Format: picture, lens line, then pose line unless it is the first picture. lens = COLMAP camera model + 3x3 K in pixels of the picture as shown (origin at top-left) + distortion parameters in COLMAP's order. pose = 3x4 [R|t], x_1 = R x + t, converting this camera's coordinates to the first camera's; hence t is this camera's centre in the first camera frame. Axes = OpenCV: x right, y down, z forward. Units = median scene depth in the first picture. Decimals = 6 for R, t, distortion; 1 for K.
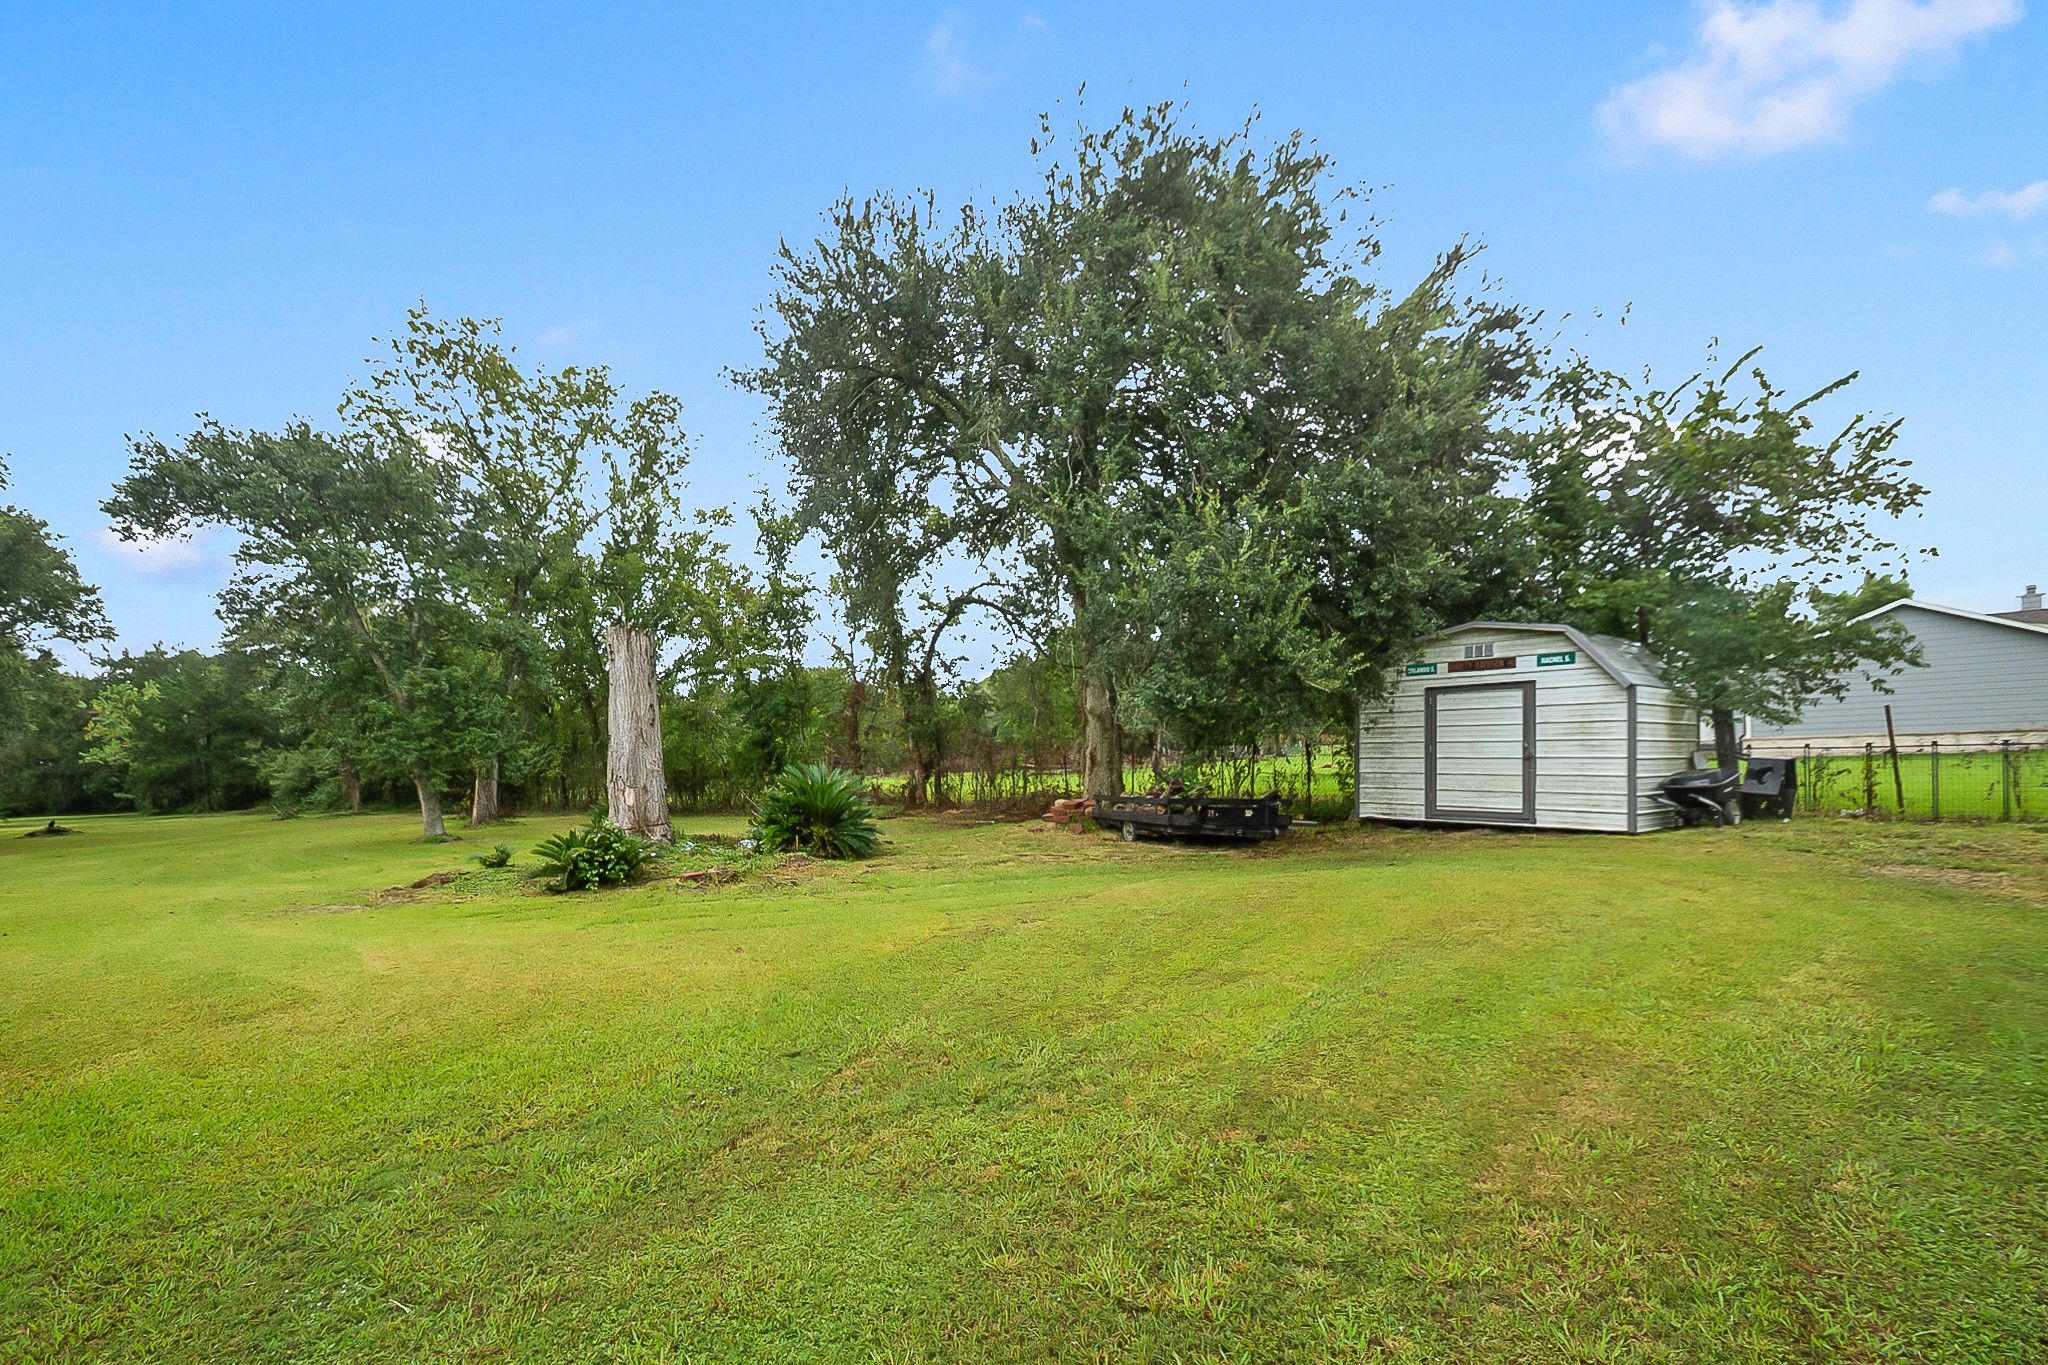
lens RADIAL K [[911.6, 0, 1021.1], [0, 911.6, 774.1], [0, 0, 1]] dist [0.021676, -0.014366]
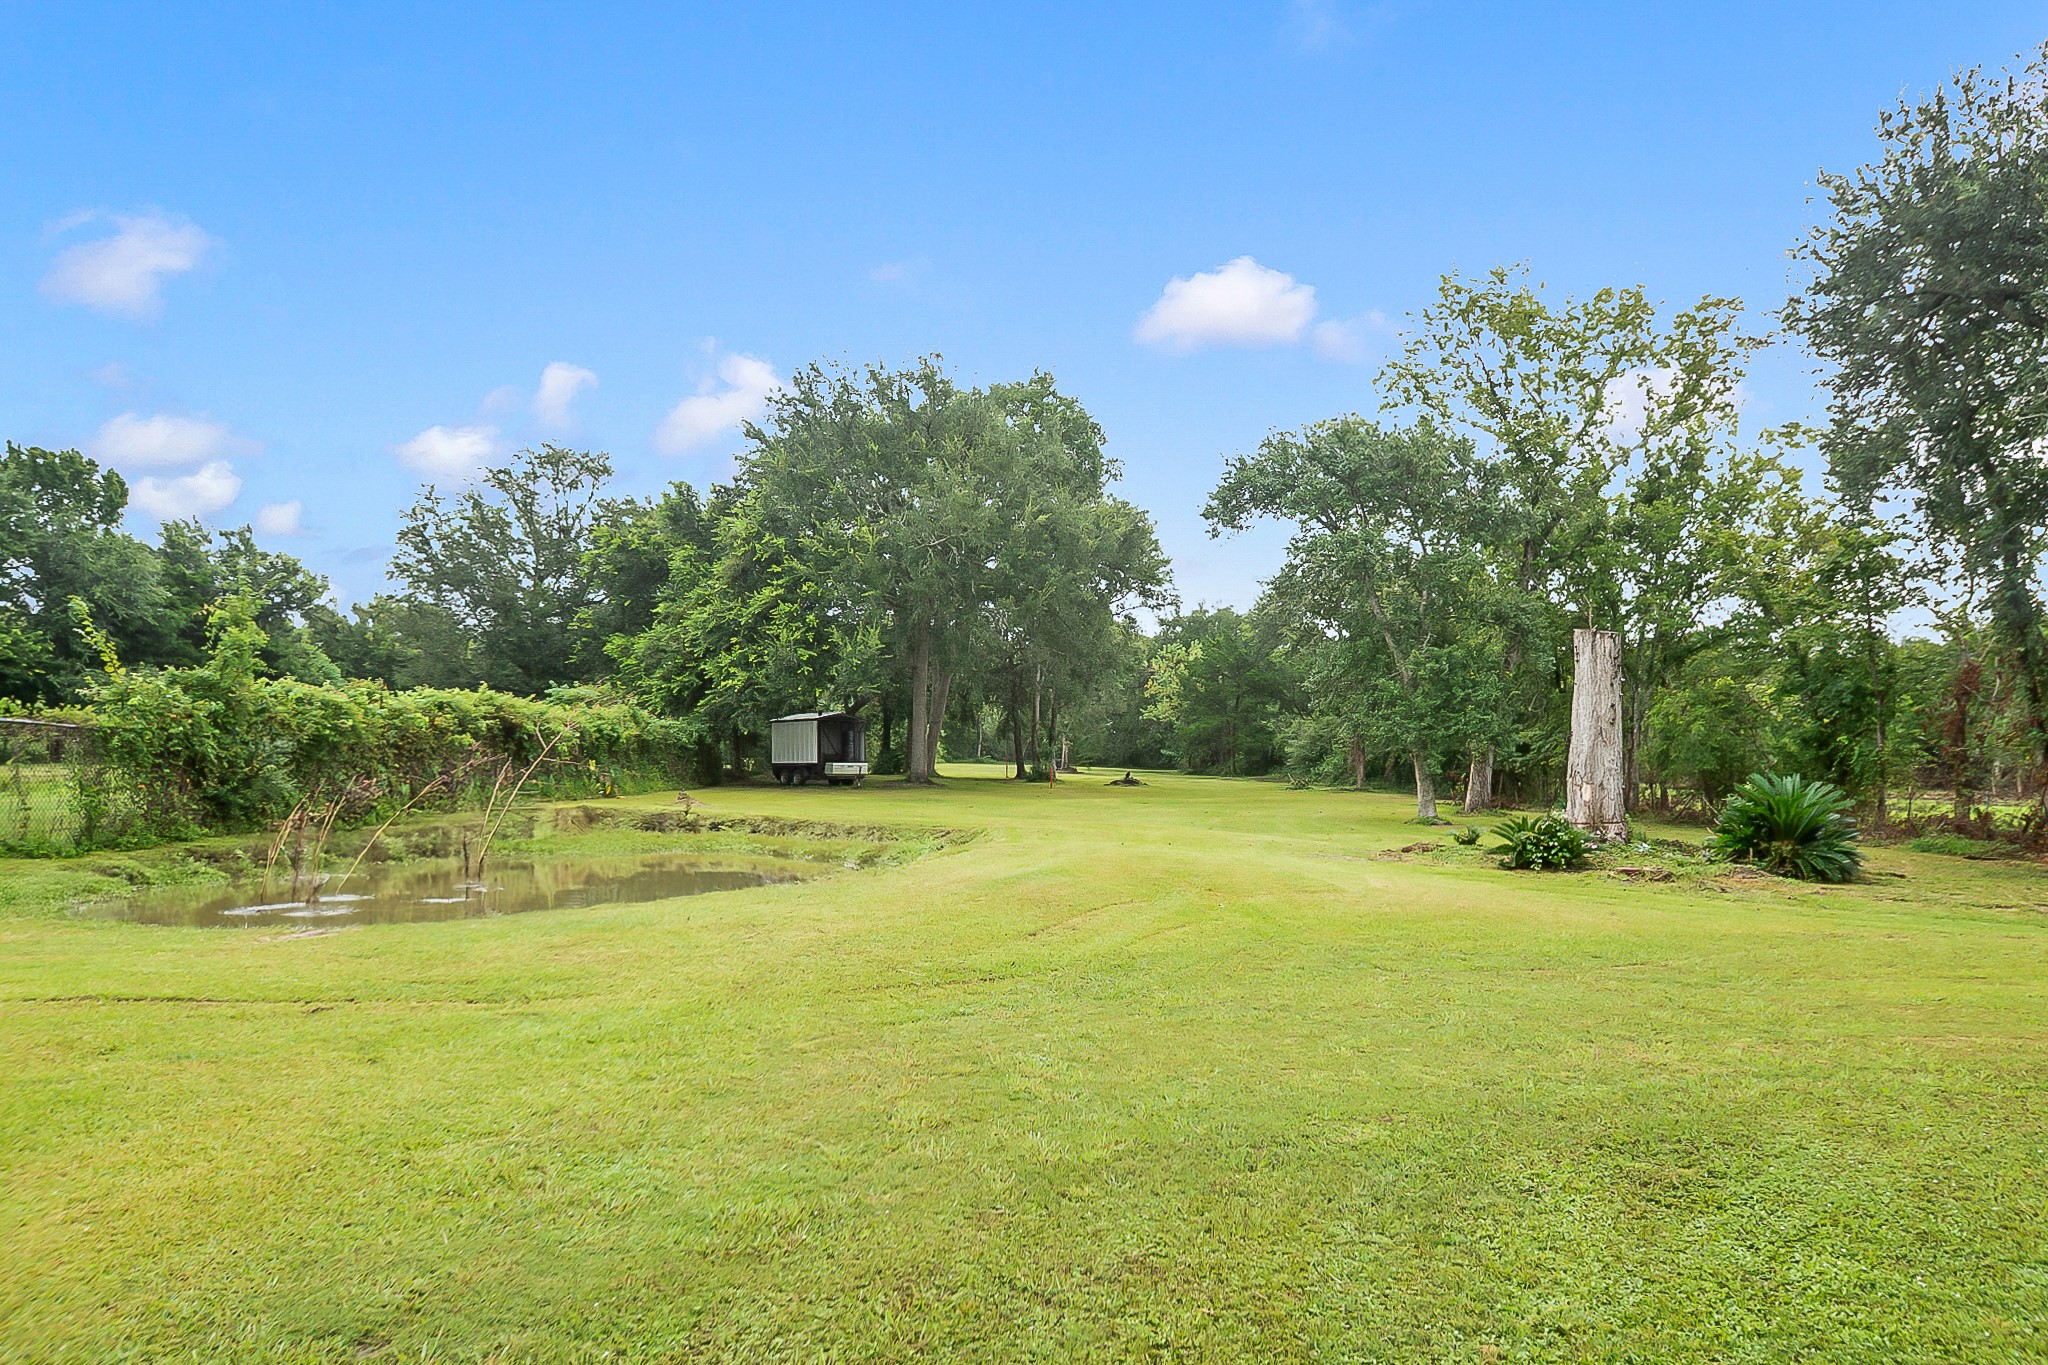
lens RADIAL K [[1313.6, 0, 1024.0], [0, 1313.6, 682.5], [0, 0, 1]] dist [-0.001287, 0.058733]
pose [[0.638044, 0.023665, -0.769636, 0.134452], [-0.071395, 0.997040, -0.028531, -0.004792], [0.766683, 0.073152, 0.637845, -0.194162]]
